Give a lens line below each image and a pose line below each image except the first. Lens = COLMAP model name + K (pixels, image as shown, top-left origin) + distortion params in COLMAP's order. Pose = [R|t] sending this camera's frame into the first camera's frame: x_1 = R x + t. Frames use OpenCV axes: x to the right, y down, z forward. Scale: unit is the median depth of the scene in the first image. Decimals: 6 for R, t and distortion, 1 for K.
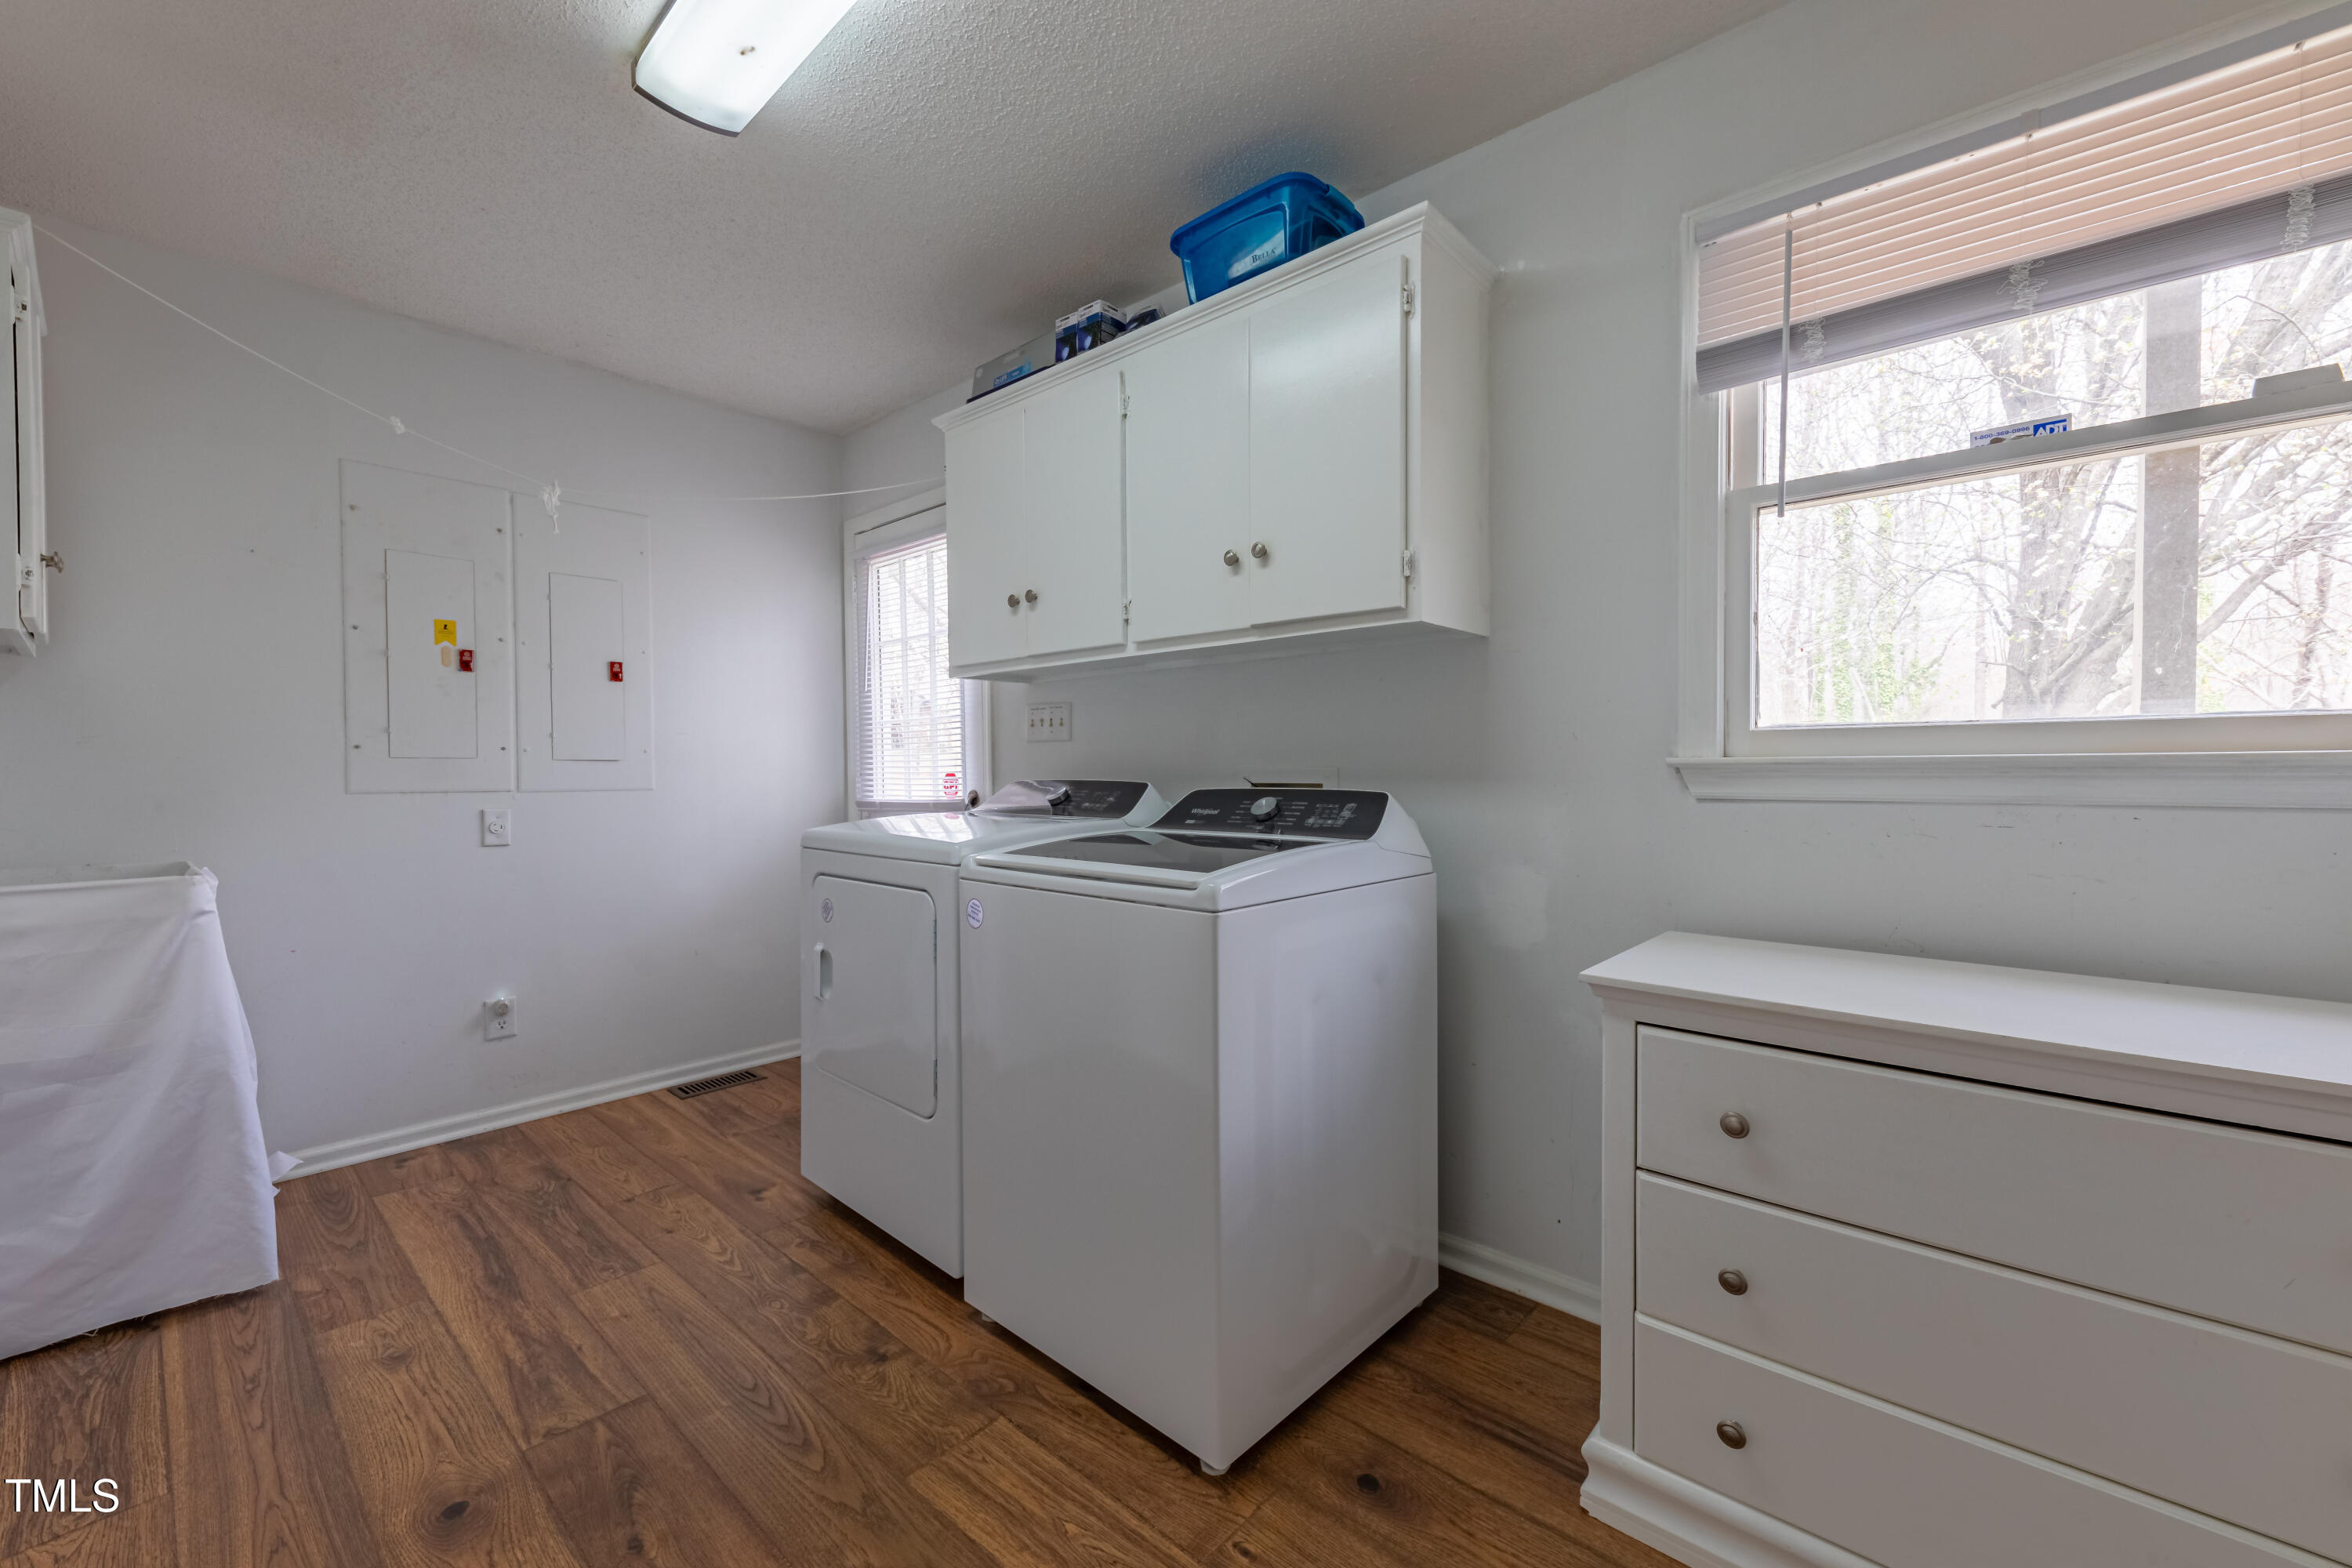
lens RADIAL K [[945.2, 0, 1158.1], [0, 945.2, 788.5], [0, 0, 1]] dist [0.004256, -0.002005]
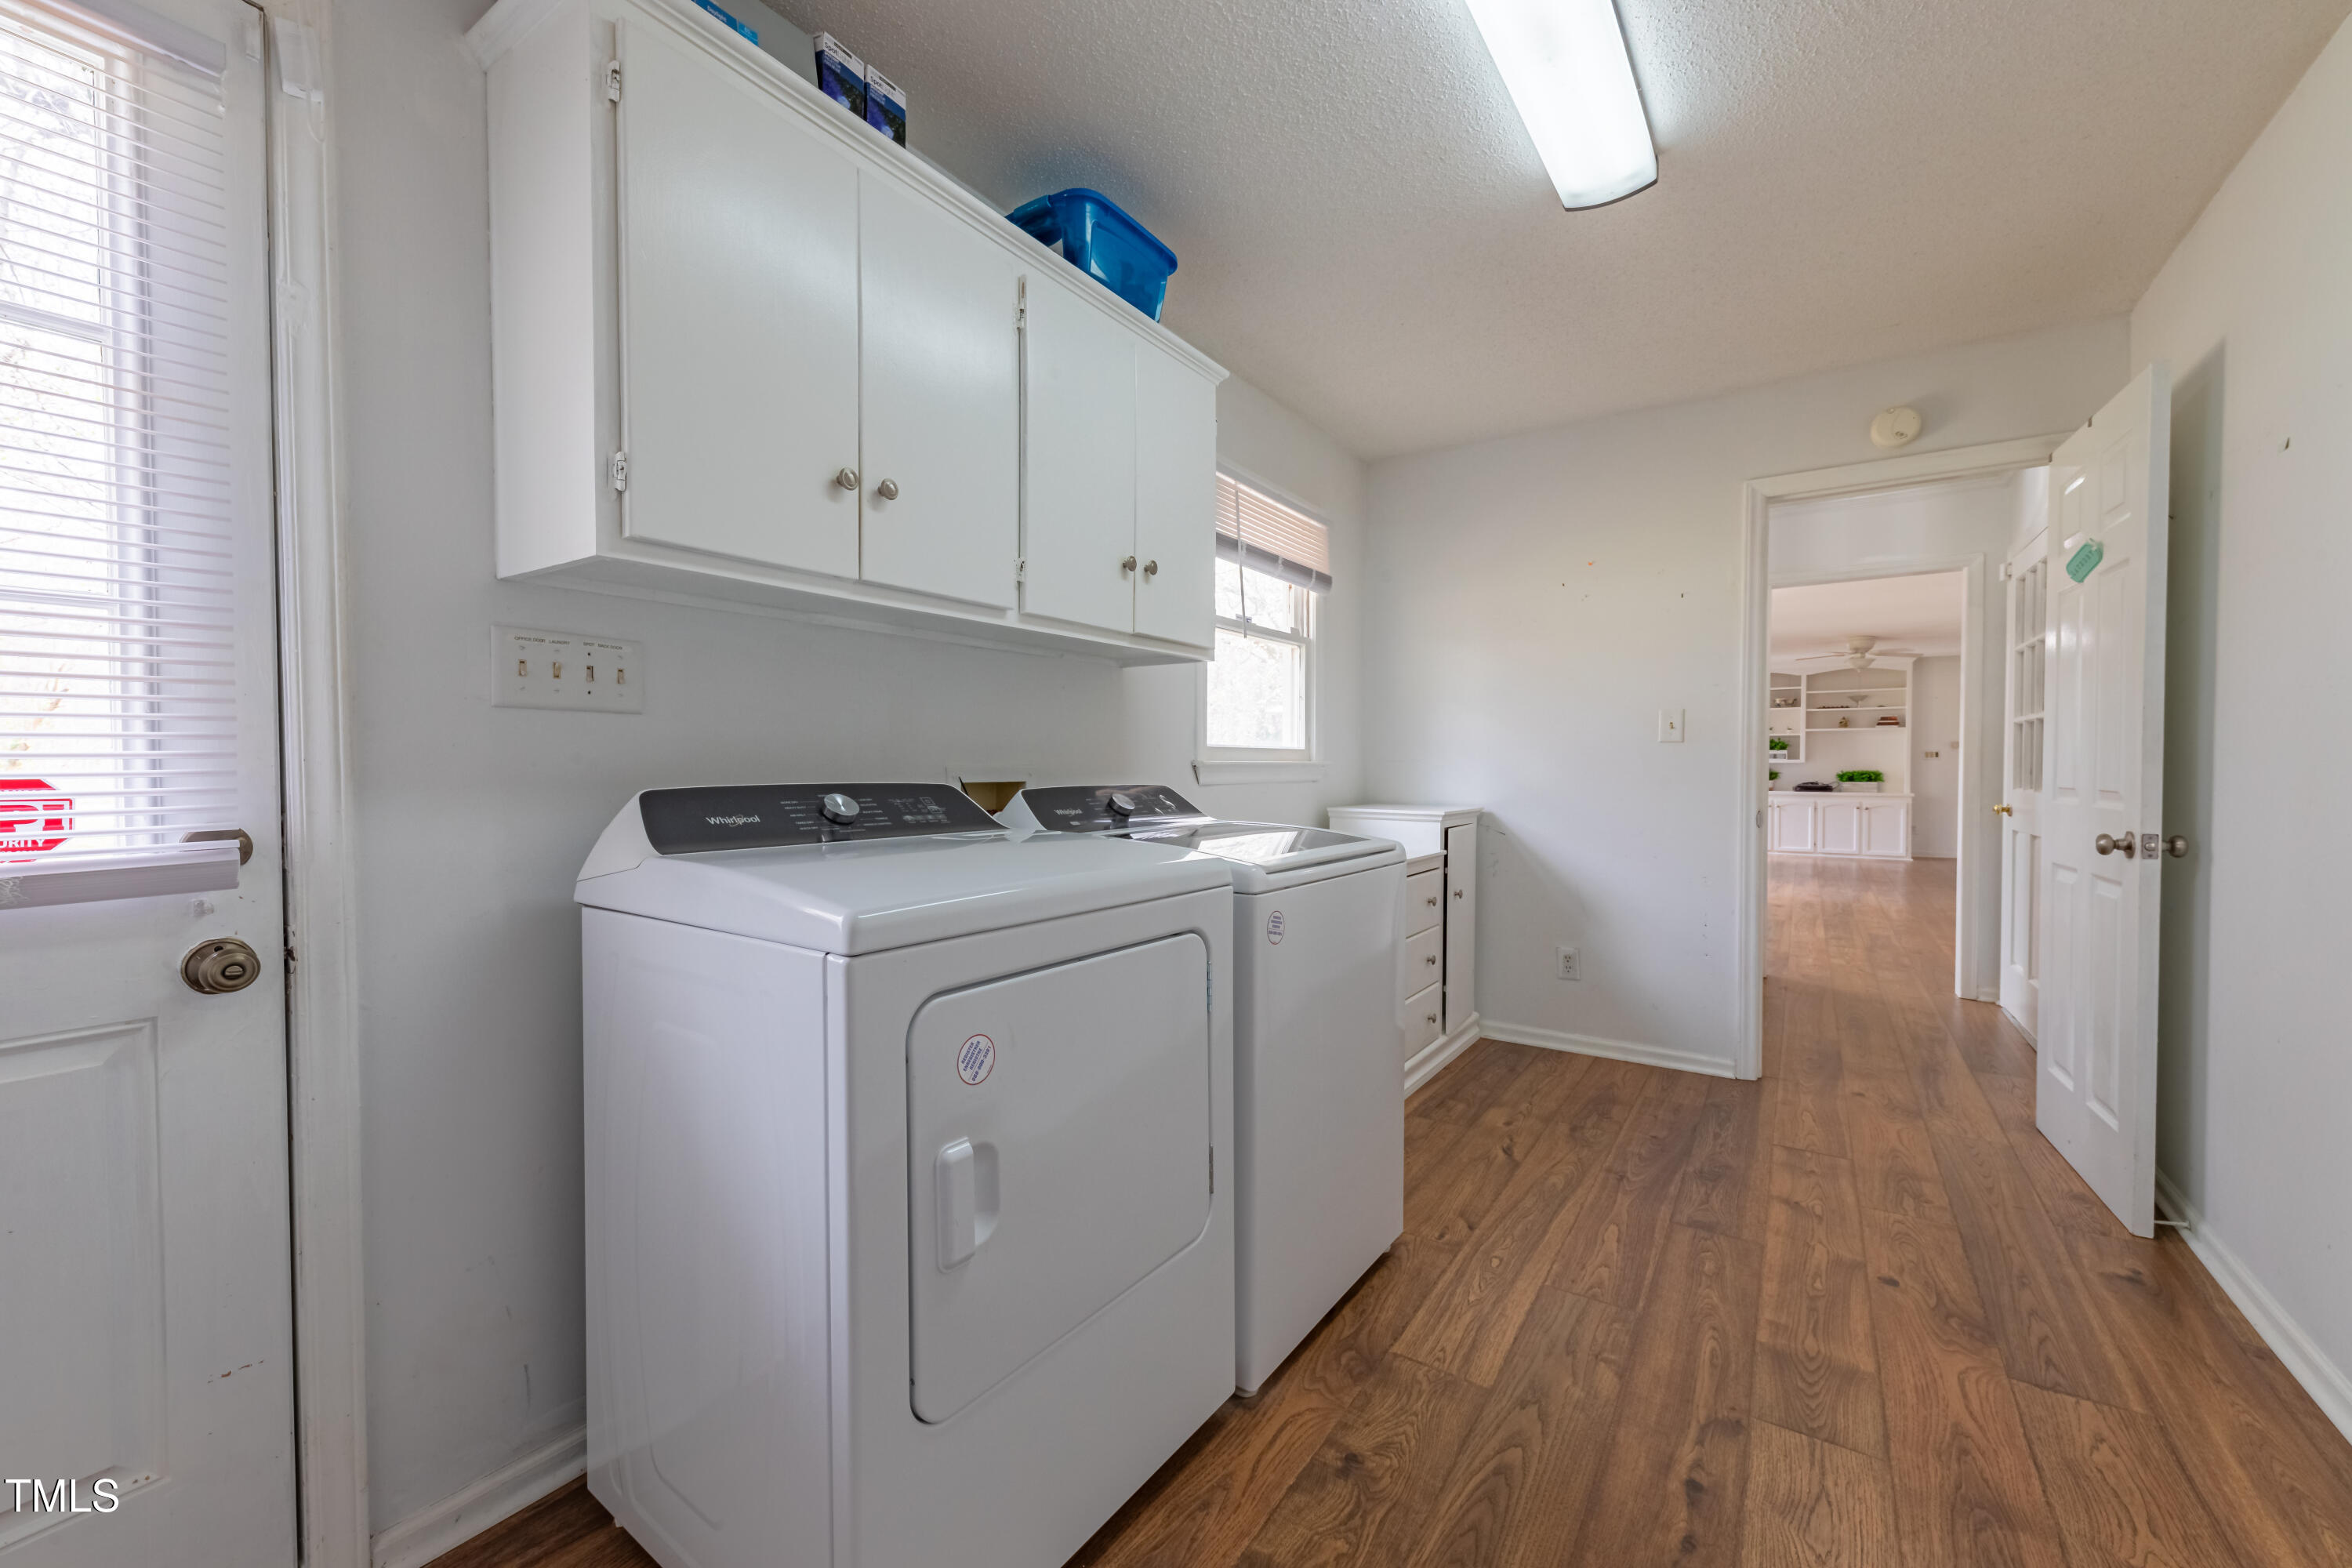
lens RADIAL K [[945.2, 0, 1177.8], [0, 945.2, 790.1], [0, 0, 1]] dist [0.004256, -0.002005]
pose [[-0.162229, -0.021739, 0.986514, -1.163853], [0.019944, 0.999481, 0.025305, -0.025011], [-0.986552, 0.023780, -0.161711, 1.360563]]
